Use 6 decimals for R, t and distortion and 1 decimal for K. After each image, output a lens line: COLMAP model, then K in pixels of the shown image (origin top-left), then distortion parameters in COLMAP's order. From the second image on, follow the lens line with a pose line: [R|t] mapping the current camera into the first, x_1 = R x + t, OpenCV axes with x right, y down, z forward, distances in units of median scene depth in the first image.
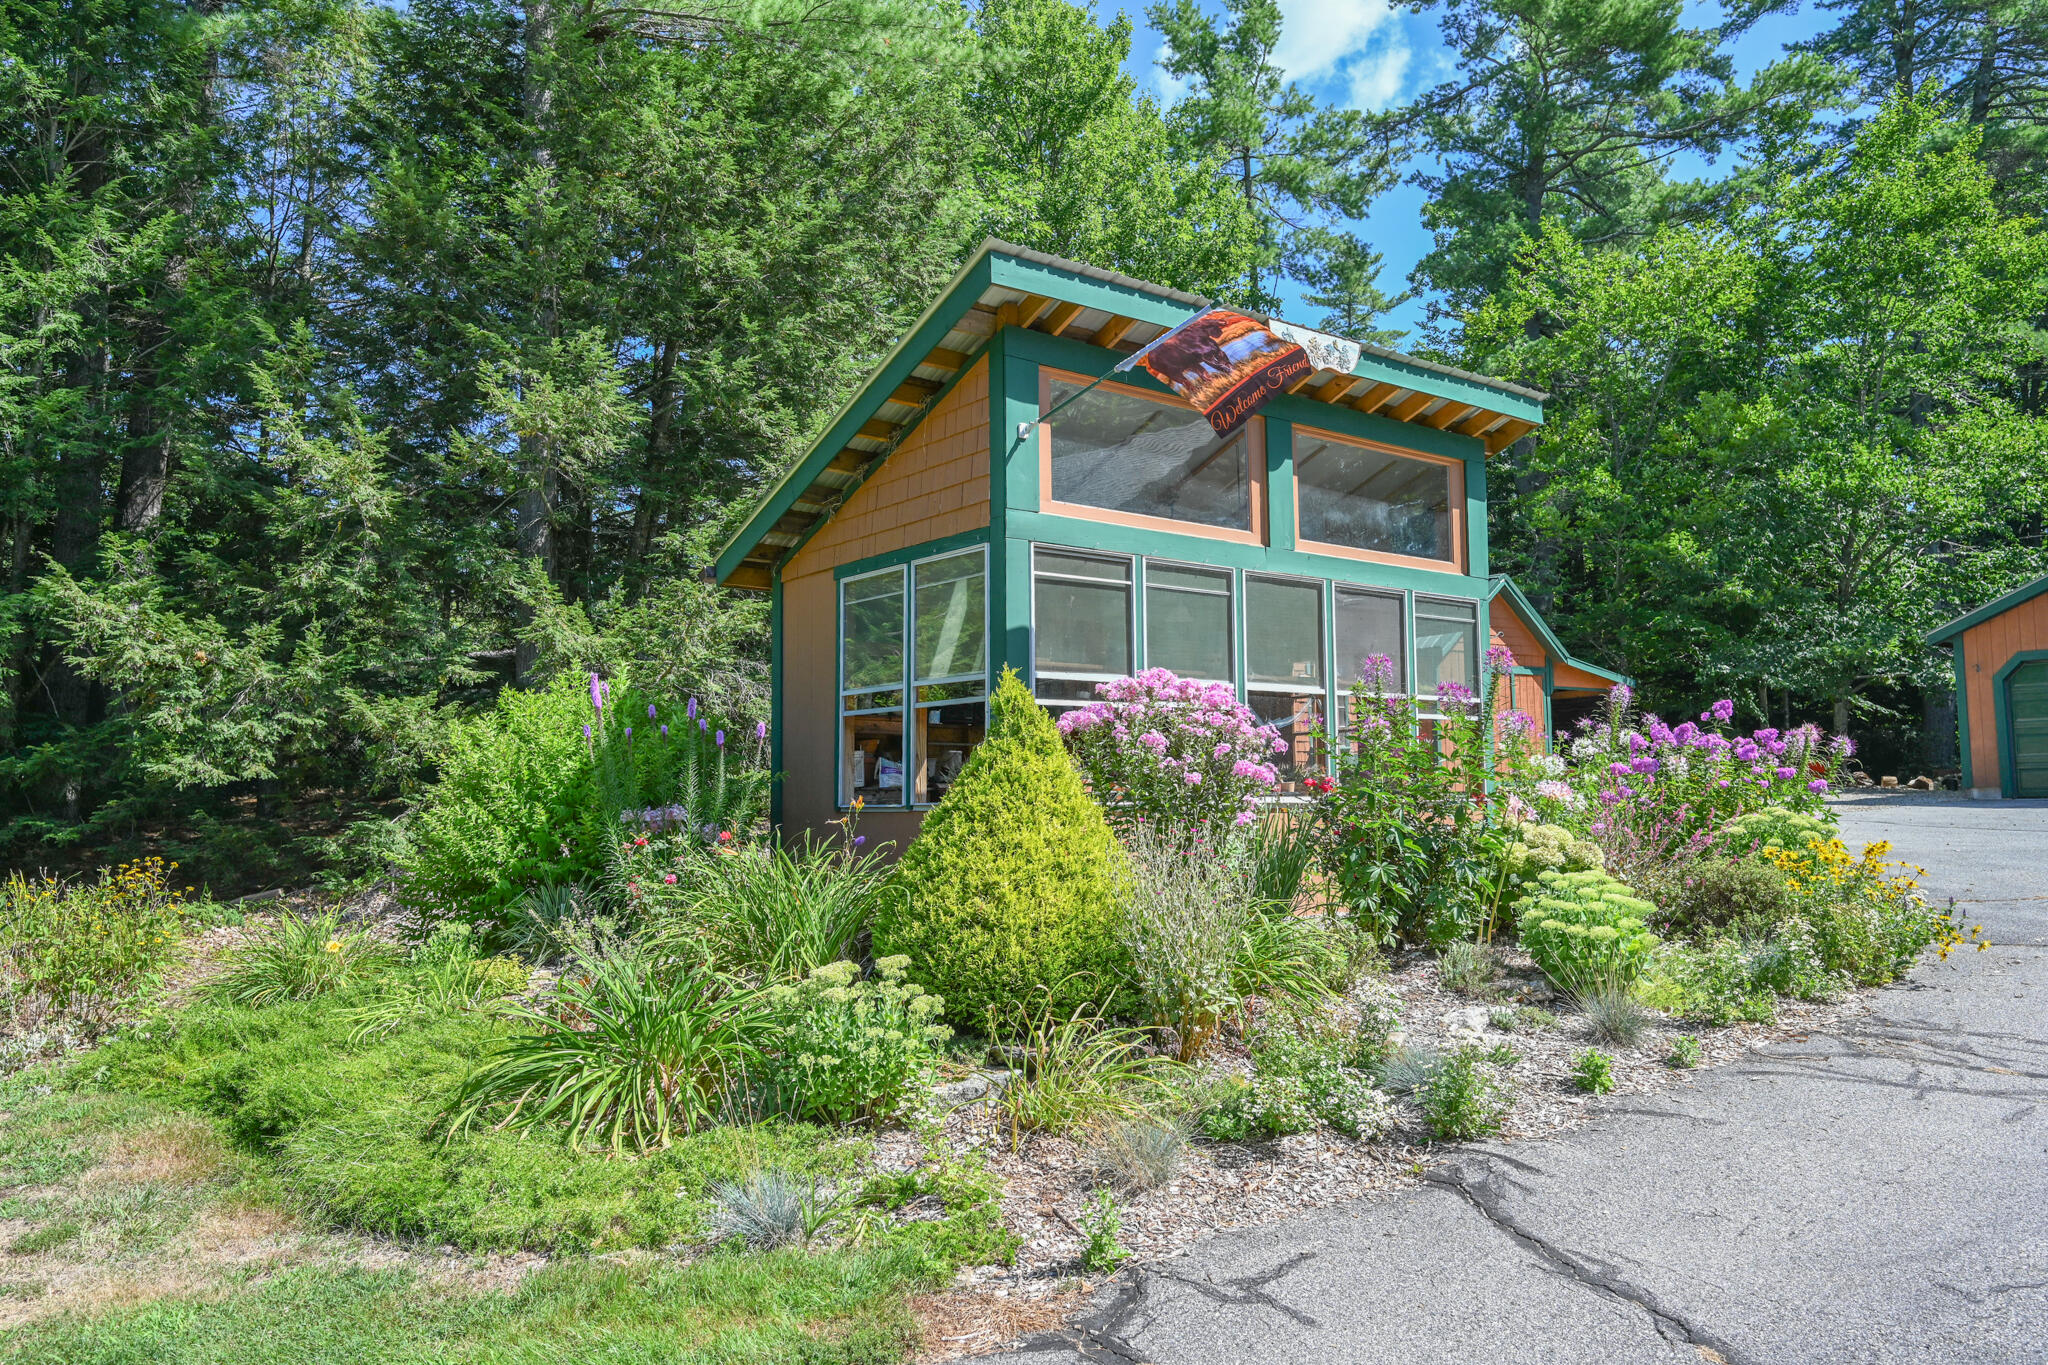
lens RADIAL K [[1439.0, 0, 1024.0], [0, 1439.0, 682.5], [0, 0, 1]] dist [-0.000421, -0.000272]
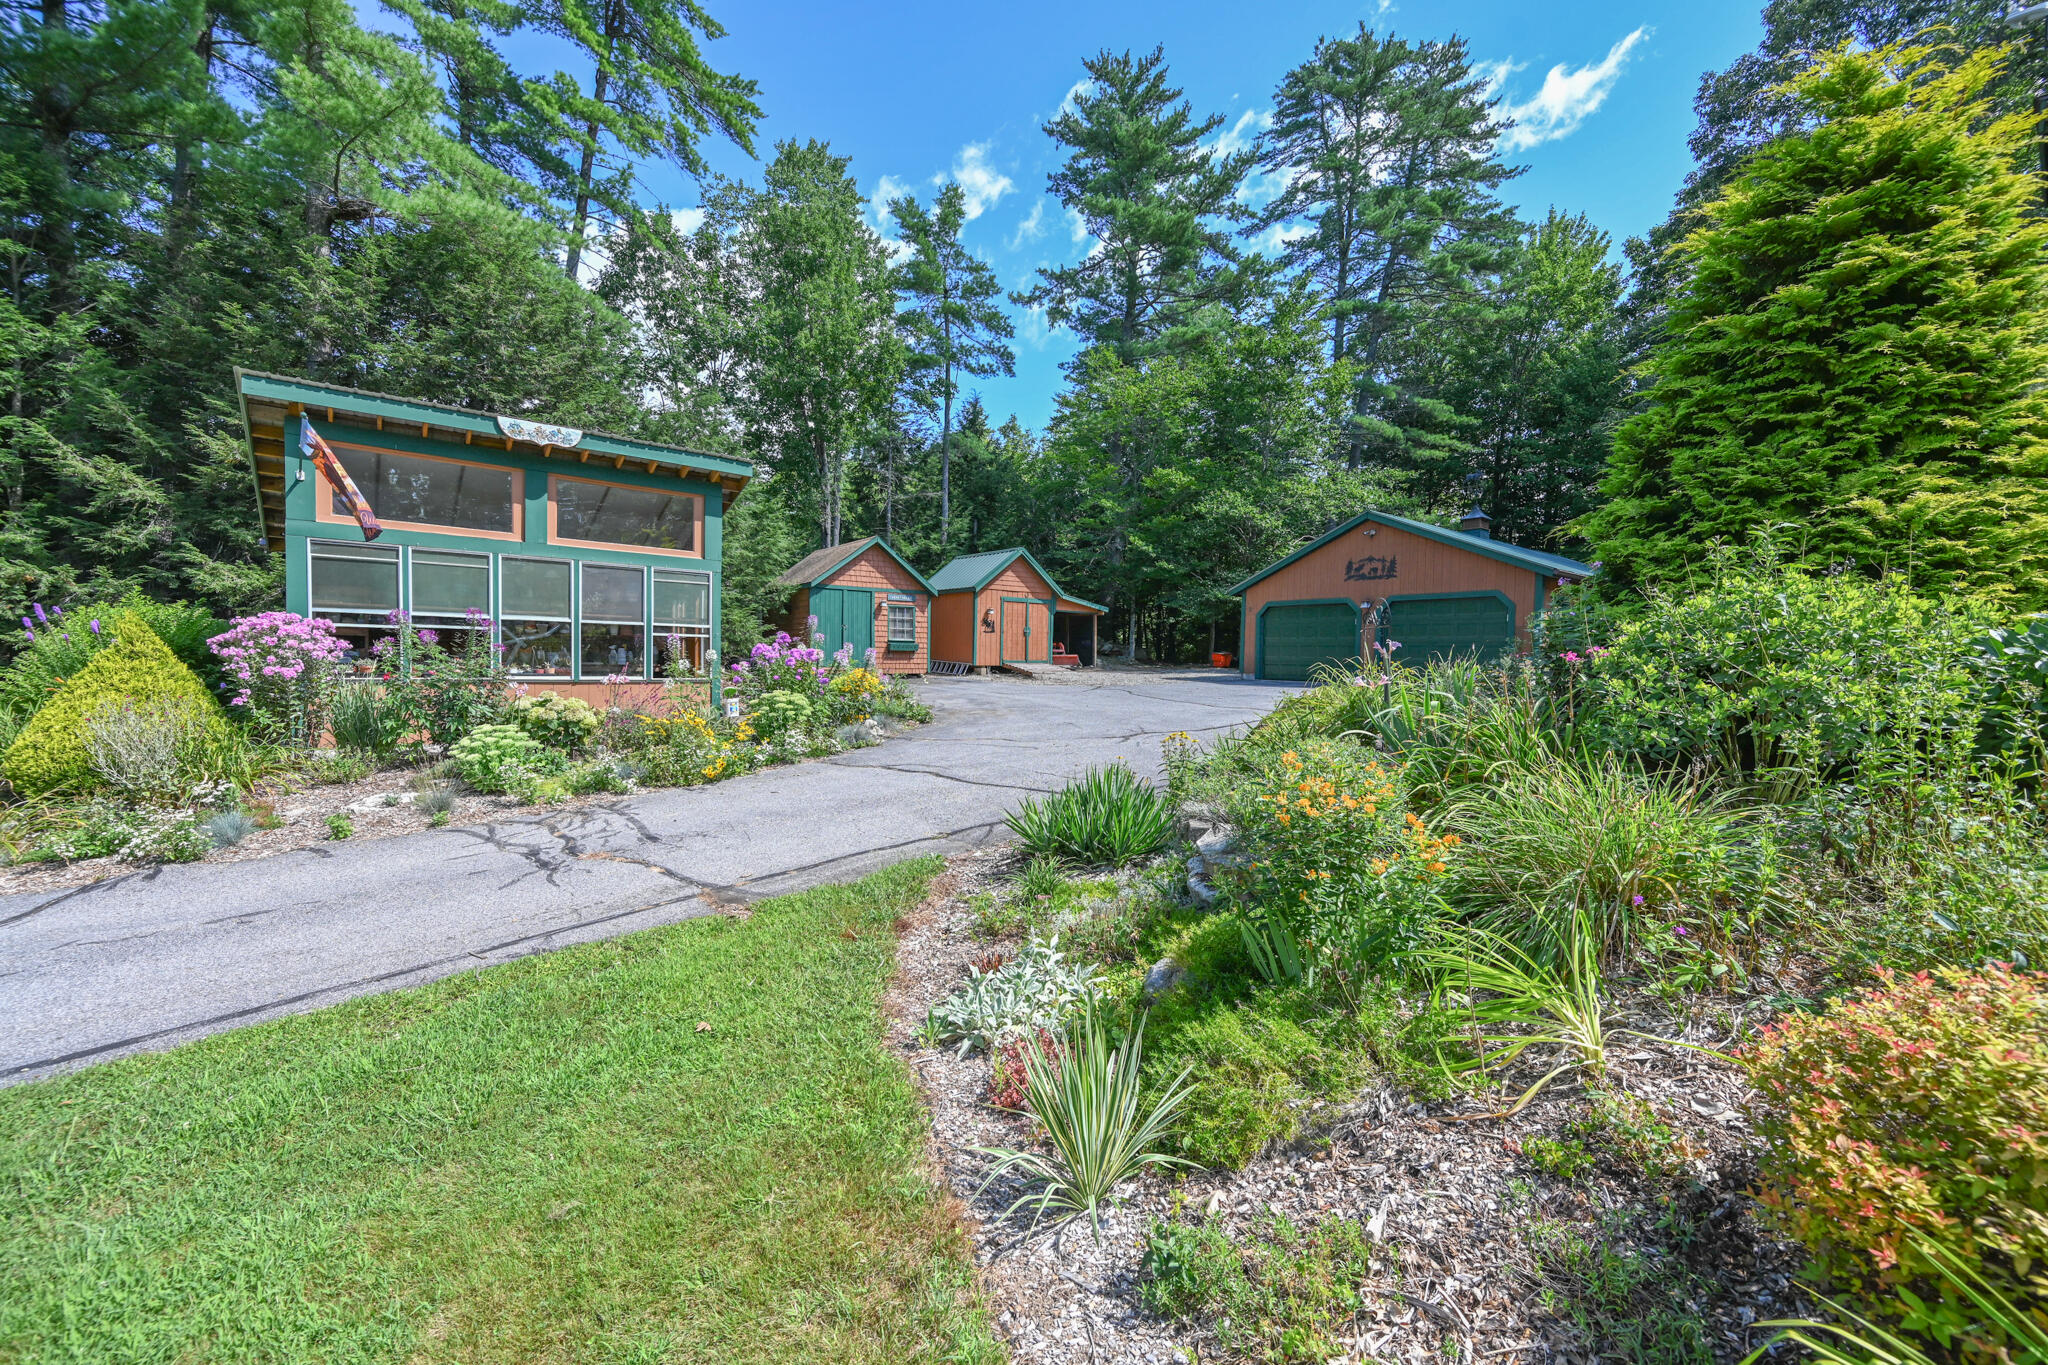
lens RADIAL K [[822.0, 0, 1024.0], [0, 822.0, 682.5], [0, 0, 1]] dist [-0.001848, -0.000170]
pose [[0.998419, 0.022497, 0.051511, 0.688219], [-0.027783, 0.994155, 0.104322, -0.038485], [-0.048863, -0.105588, 0.993209, -0.089760]]
